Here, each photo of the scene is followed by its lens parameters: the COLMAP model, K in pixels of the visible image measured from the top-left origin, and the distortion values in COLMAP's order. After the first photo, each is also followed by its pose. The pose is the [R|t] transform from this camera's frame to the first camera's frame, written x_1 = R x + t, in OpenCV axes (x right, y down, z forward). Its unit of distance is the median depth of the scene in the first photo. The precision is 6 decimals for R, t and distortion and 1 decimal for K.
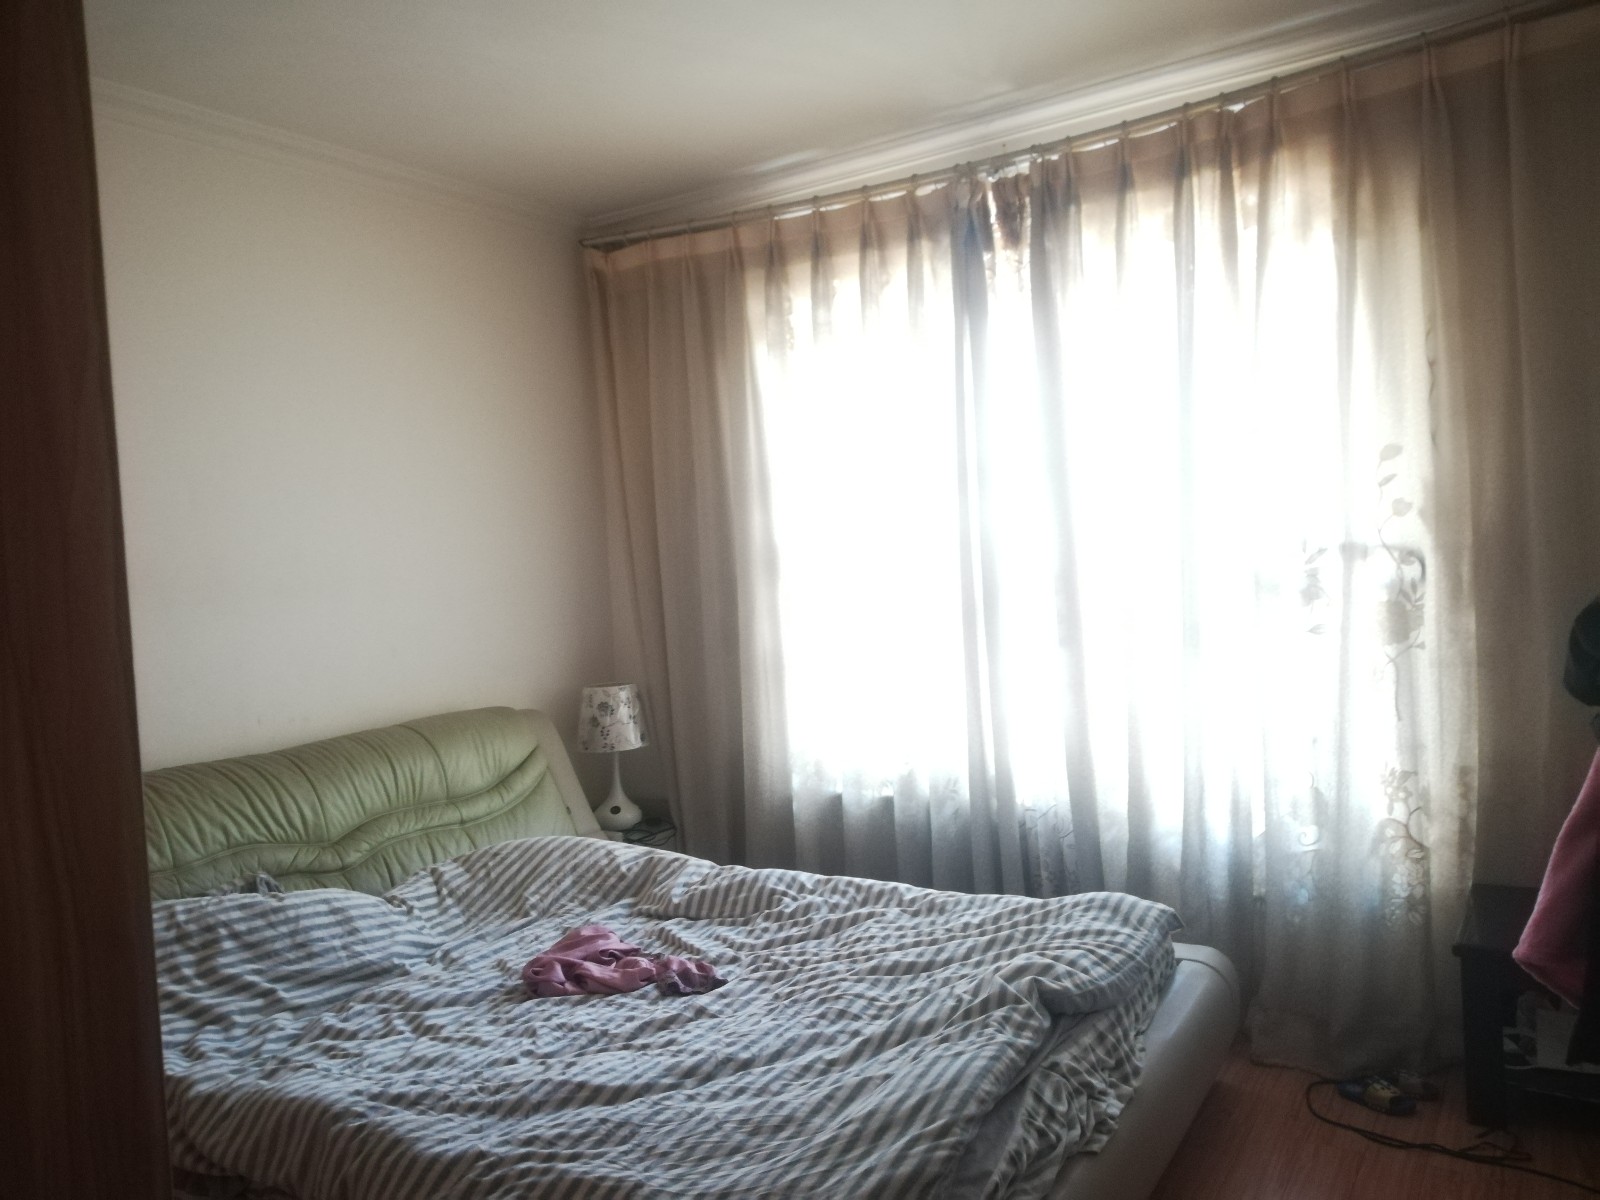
lens RADIAL K [[1197.9, 0, 803.0], [0, 1197.9, 599.2], [0, 0, 1]] dist [0.042742, -0.061201]
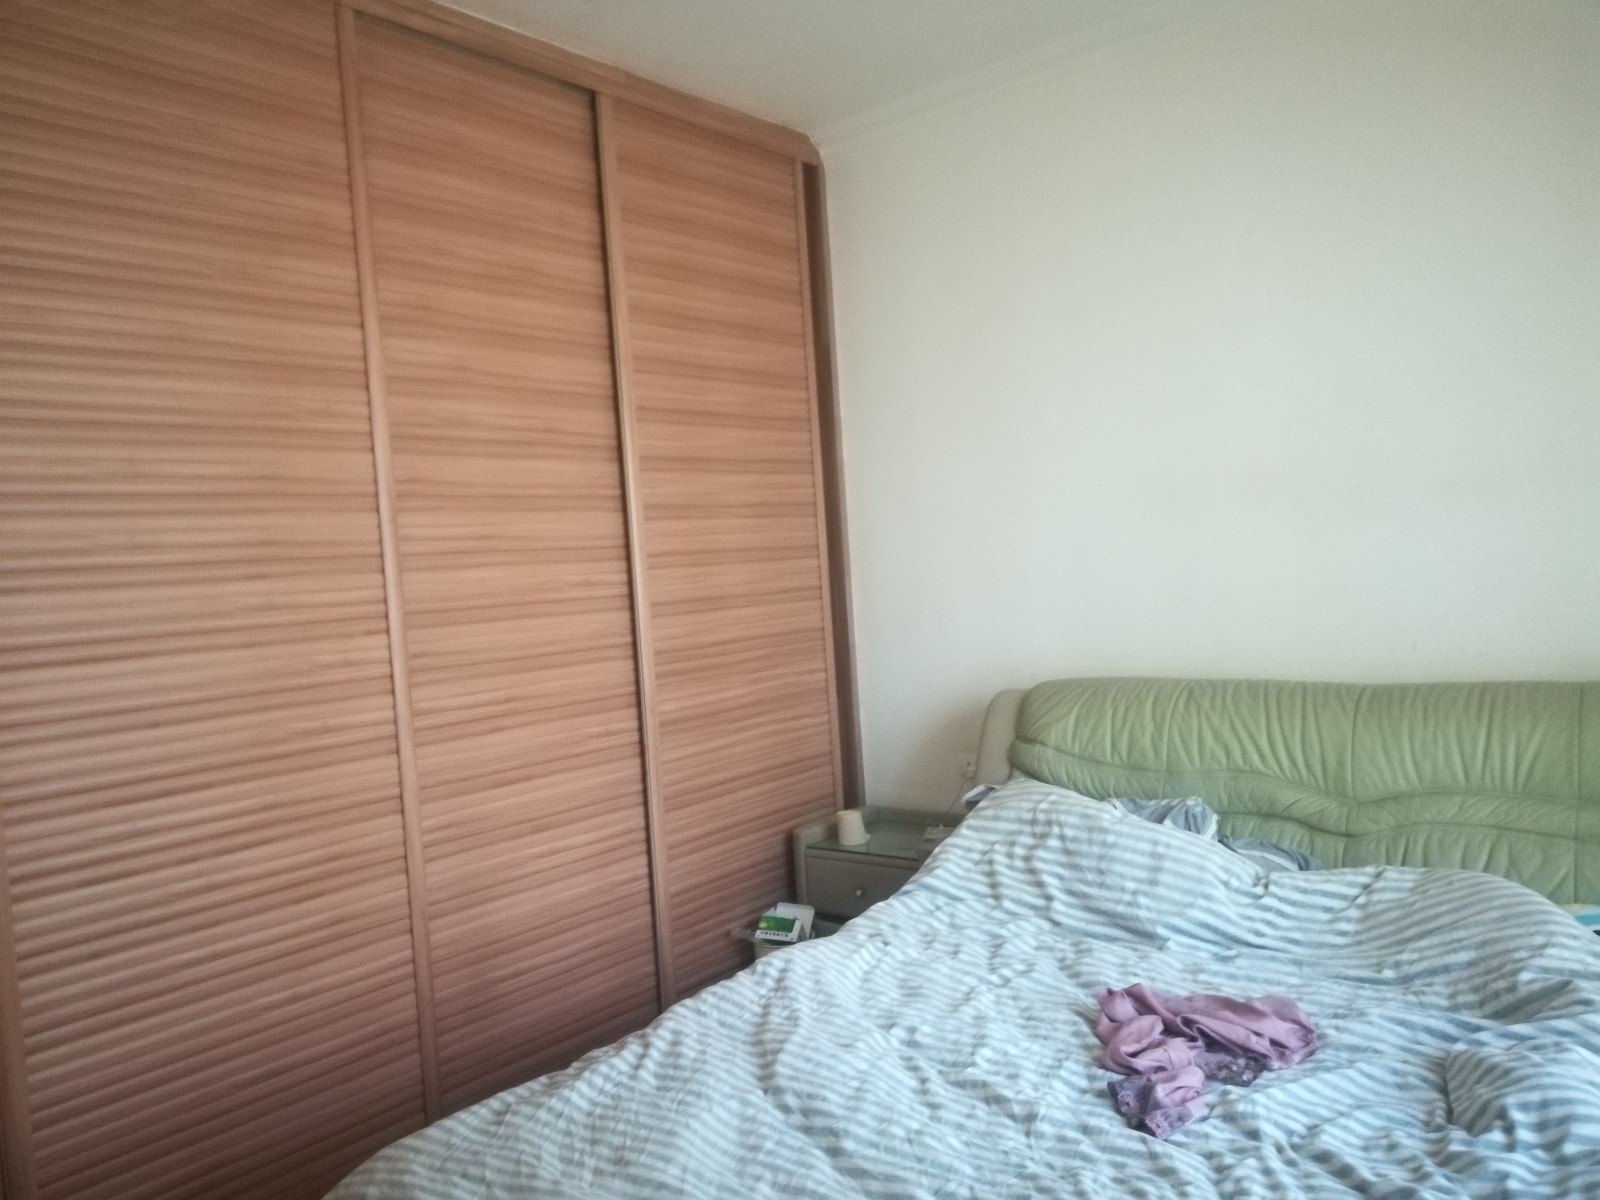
lens RADIAL K [[1197.9, 0, 796.2], [0, 1197.9, 602.2], [0, 0, 1]] dist [0.042742, -0.061201]
pose [[-0.122148, 0.099746, -0.987487, 0.475011], [0.038005, 0.994678, 0.095771, -0.030281], [0.991784, -0.025831, -0.125289, 0.742112]]
